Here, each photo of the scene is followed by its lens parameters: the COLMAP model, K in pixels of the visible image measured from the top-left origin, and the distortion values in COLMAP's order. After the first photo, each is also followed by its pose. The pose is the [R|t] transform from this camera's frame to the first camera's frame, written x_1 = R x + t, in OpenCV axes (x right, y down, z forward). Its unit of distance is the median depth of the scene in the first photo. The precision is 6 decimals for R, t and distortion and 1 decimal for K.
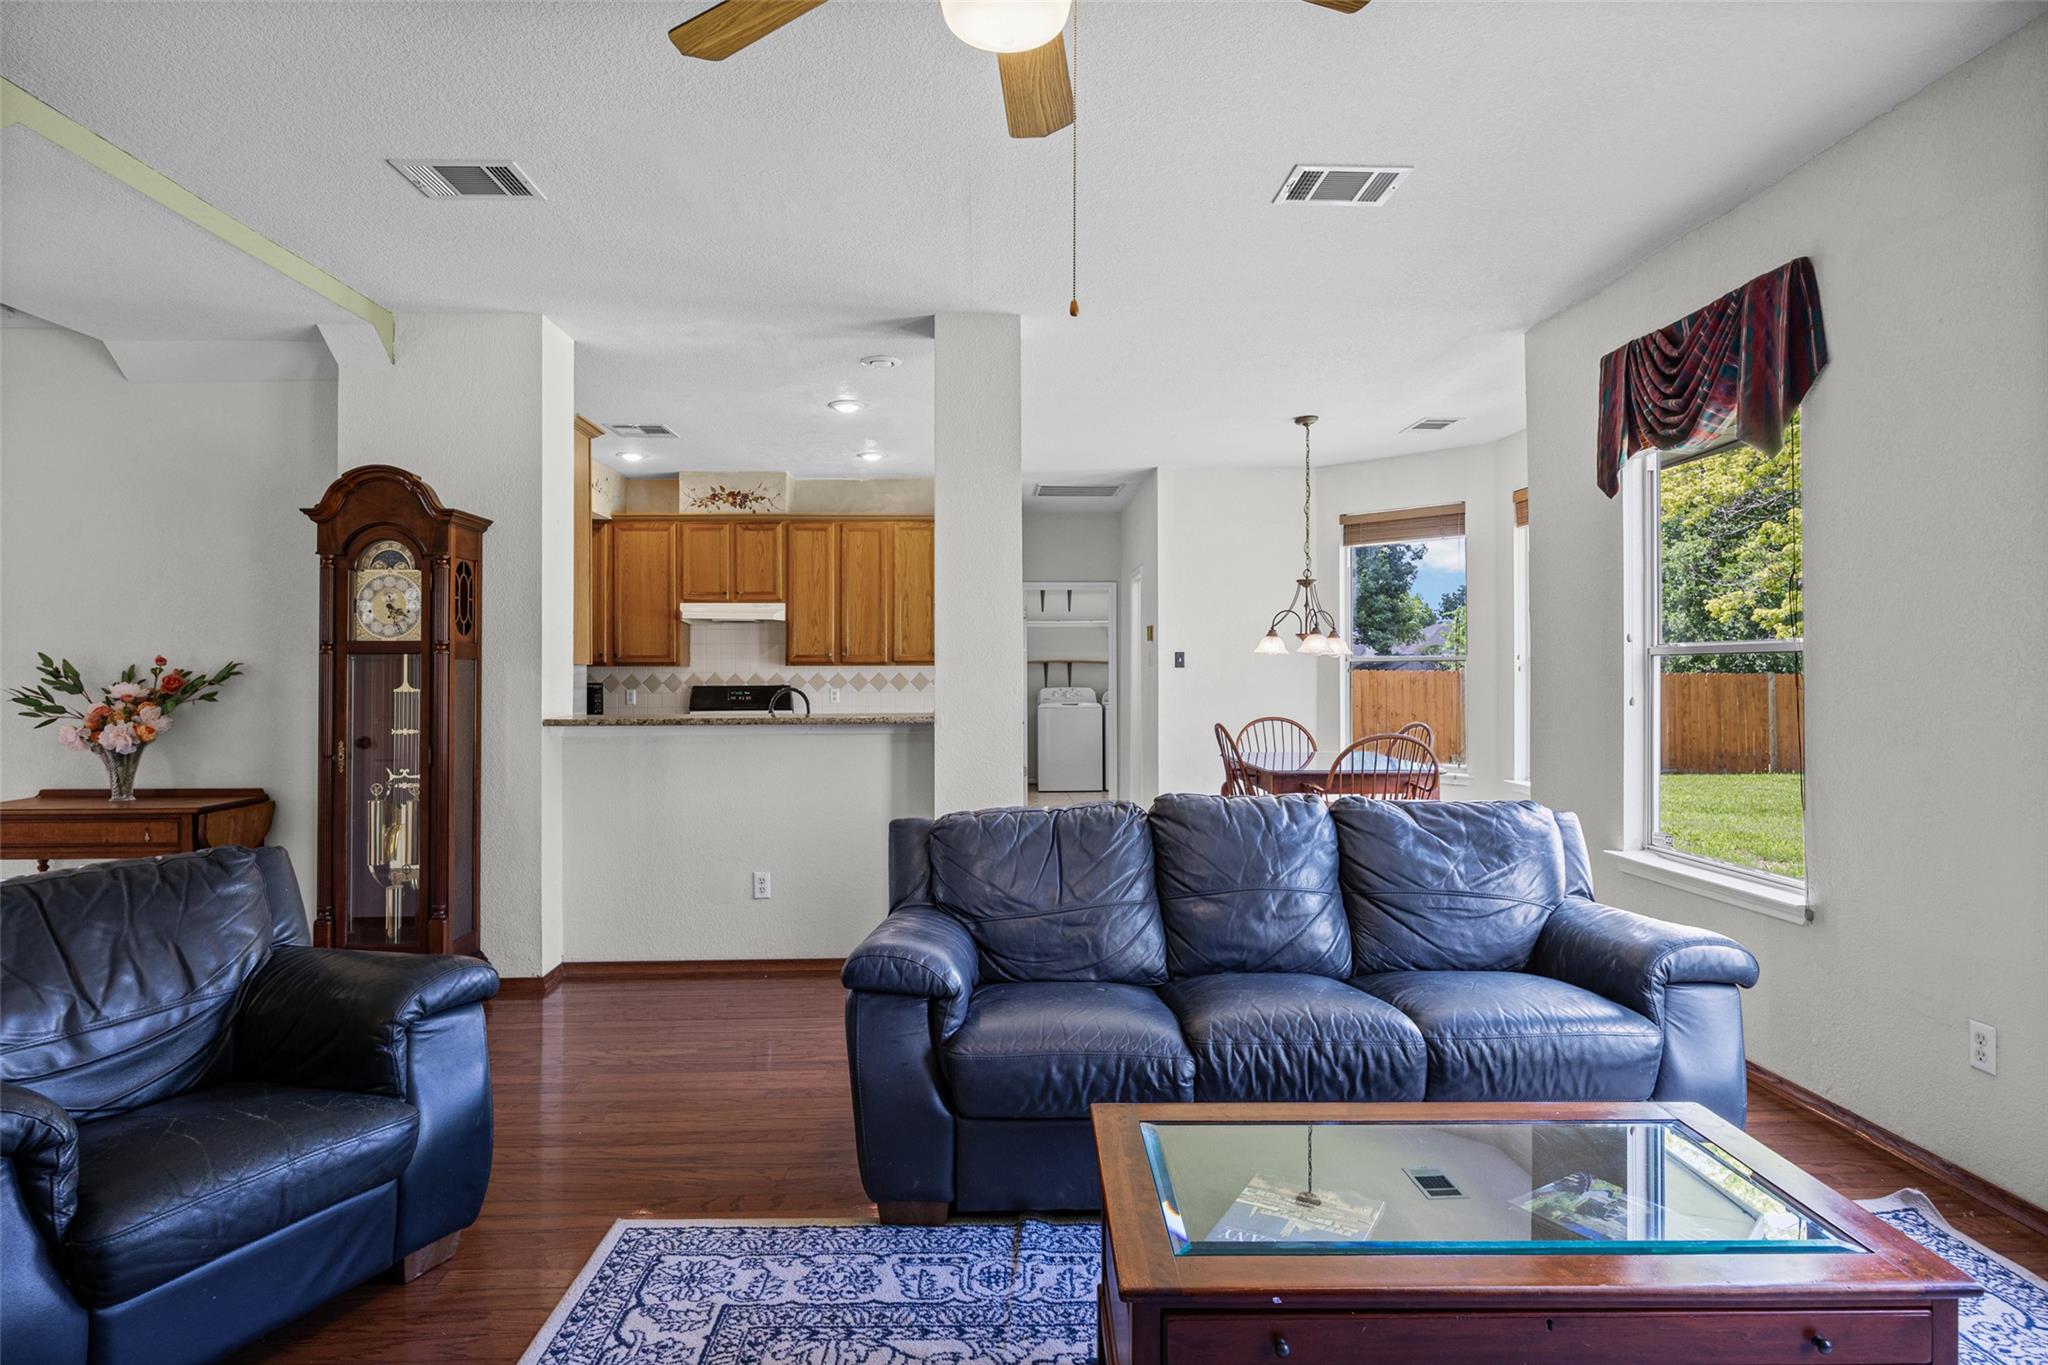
lens RADIAL K [[1088.6, 0, 1021.6], [0, 1088.6, 671.9], [0, 0, 1]] dist [-0.002349, -0.000477]
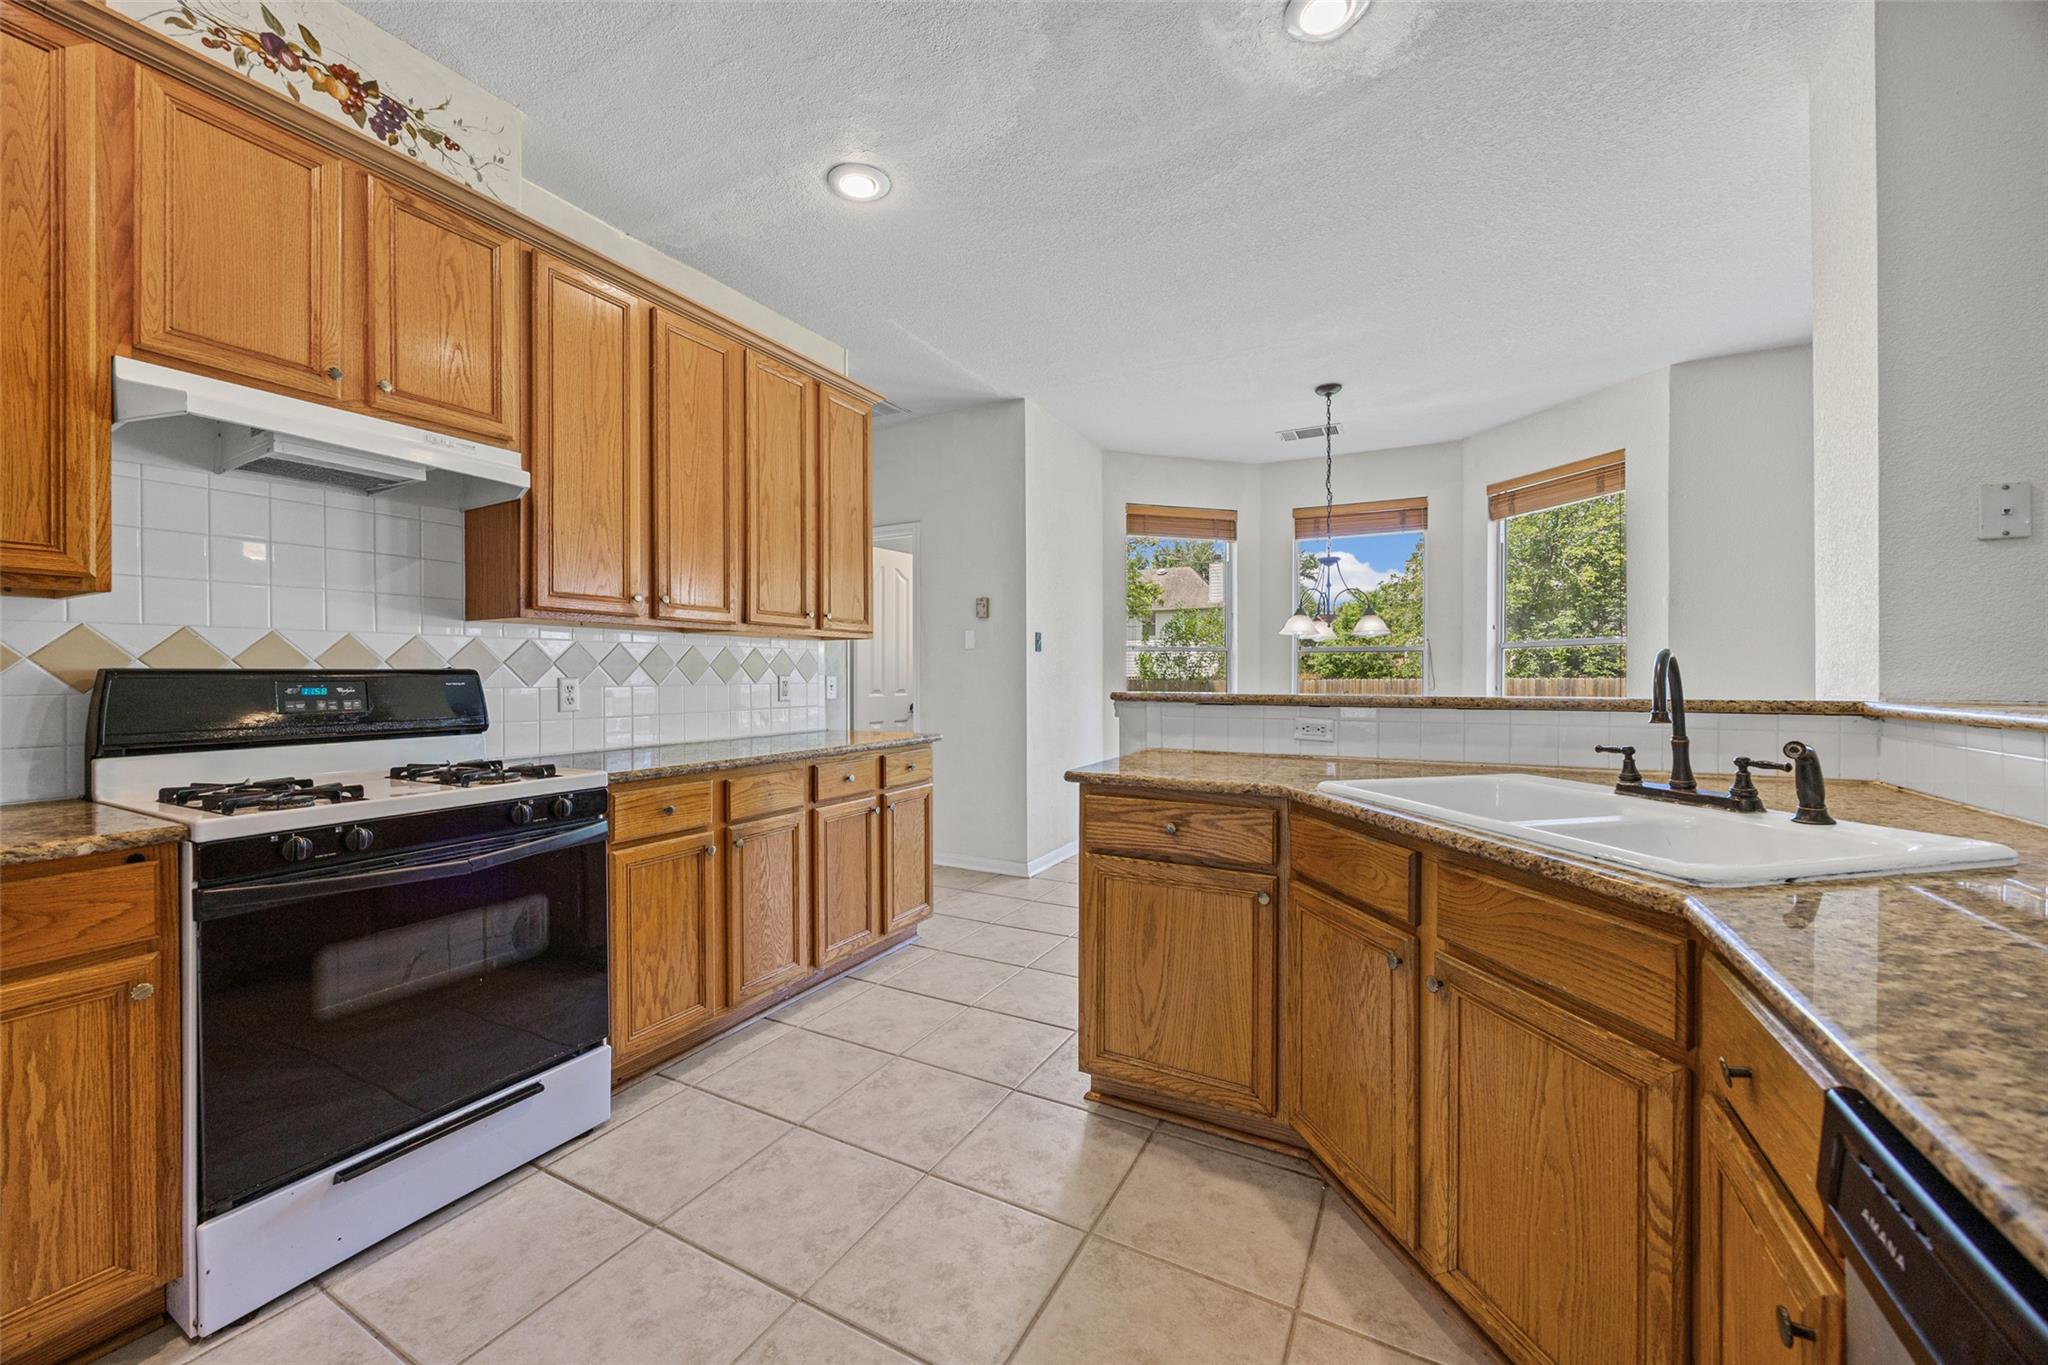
lens RADIAL K [[783.8, 0, 1027.7], [0, 783.8, 675.8], [0, 0, 1]] dist [0.000170, -0.000430]
pose [[0.493581, 0.001324, 0.869699, -0.368435], [0.001523, 0.999996, -0.002387, 0.015767], [-0.869698, 0.002502, 0.493577, 0.709536]]
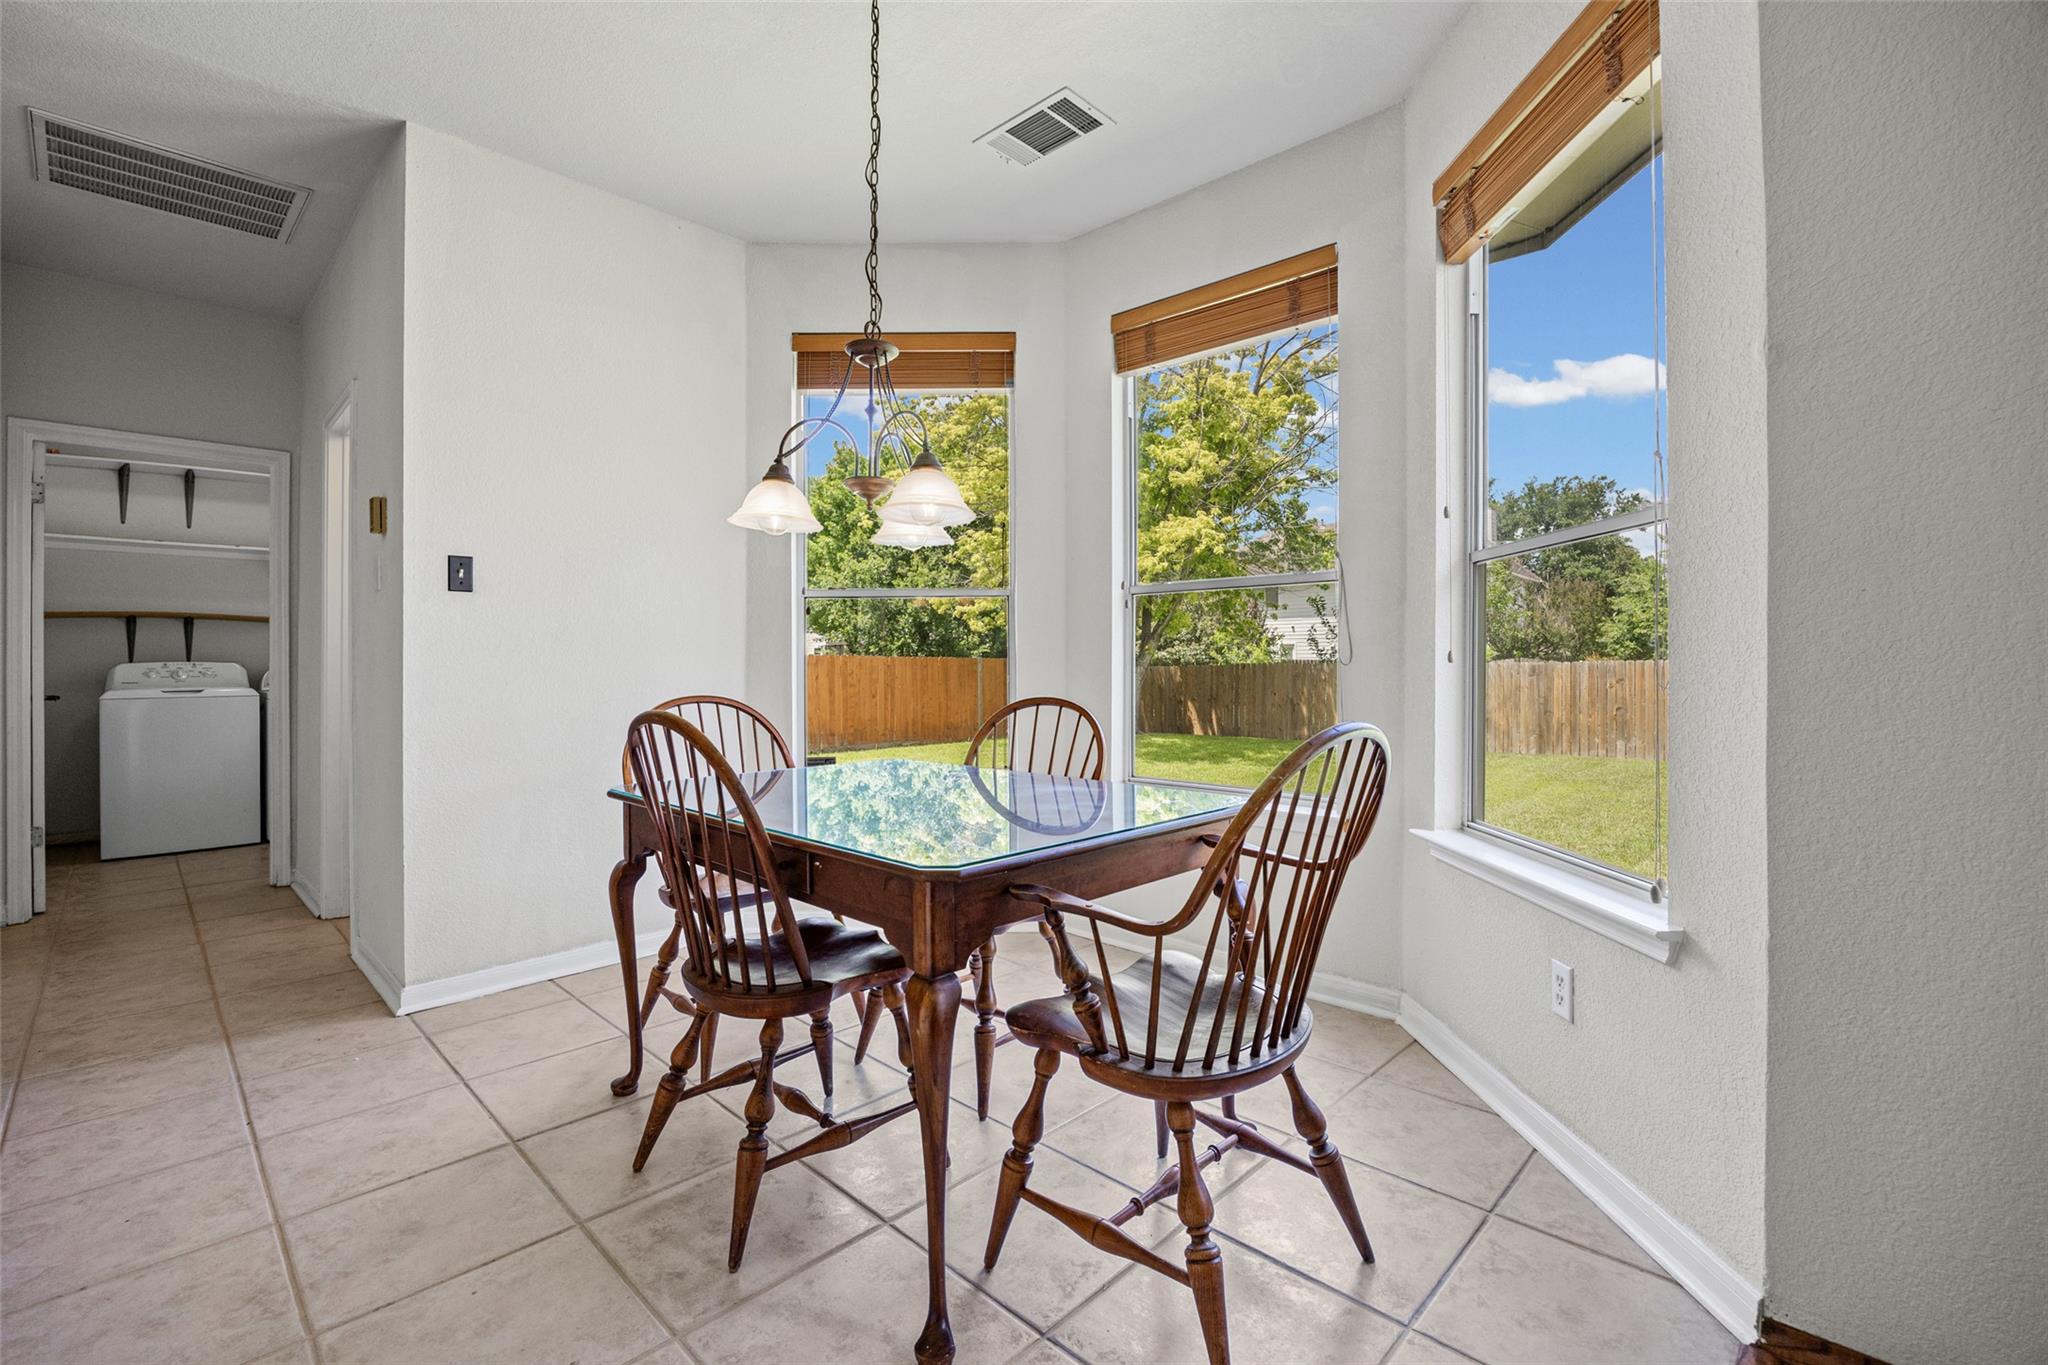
lens RADIAL K [[898.9, 0, 1010.1], [0, 898.9, 671.7], [0, 0, 1]] dist [-0.016897, -0.000008]
pose [[0.724807, 0.001807, 0.688950, 0.056701], [-0.002219, 0.999997, -0.000288, 0.028446], [-0.688948, -0.001320, 0.724809, 0.577259]]
